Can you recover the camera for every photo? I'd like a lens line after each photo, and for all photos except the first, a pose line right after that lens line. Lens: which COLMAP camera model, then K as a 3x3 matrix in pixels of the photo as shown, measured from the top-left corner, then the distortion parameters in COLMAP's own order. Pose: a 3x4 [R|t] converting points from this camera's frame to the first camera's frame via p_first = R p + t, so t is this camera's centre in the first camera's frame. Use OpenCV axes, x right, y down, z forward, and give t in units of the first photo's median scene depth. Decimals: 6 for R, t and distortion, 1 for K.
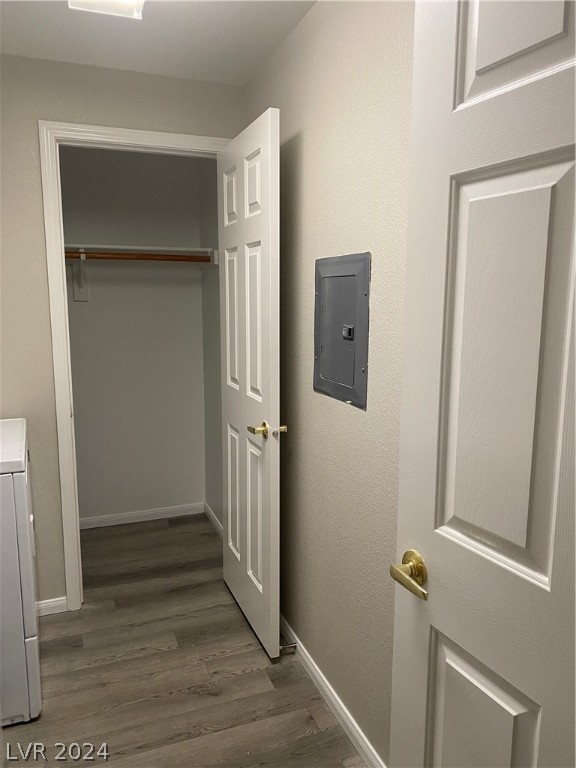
lens RADIAL K [[588.9, 0, 286.9], [0, 588.9, 383.6], [0, 0, 1]] dist [0.038973, -0.029195]
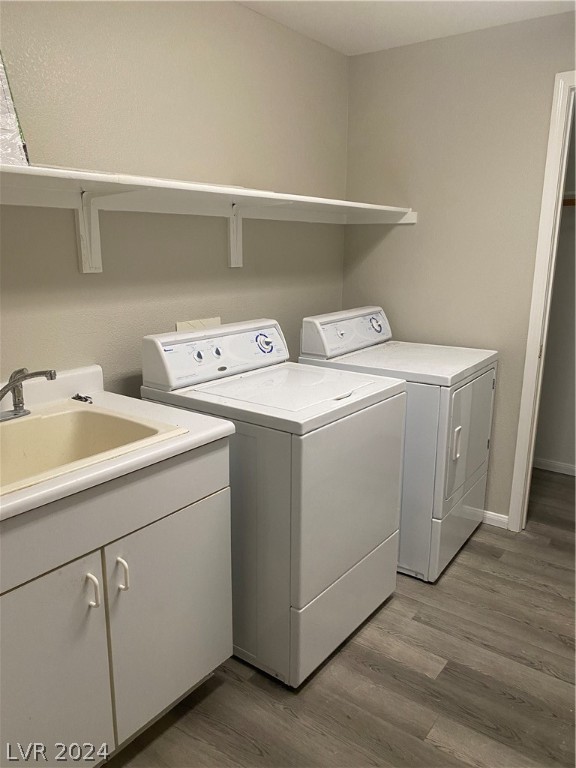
lens RADIAL K [[588.9, 0, 287.7], [0, 588.9, 385.2], [0, 0, 1]] dist [0.038973, -0.029195]
pose [[0.528826, 0.193584, -0.826358, 0.330503], [-0.123084, 0.980840, 0.151005, -0.002932], [0.839758, 0.021856, 0.542521, 0.043244]]
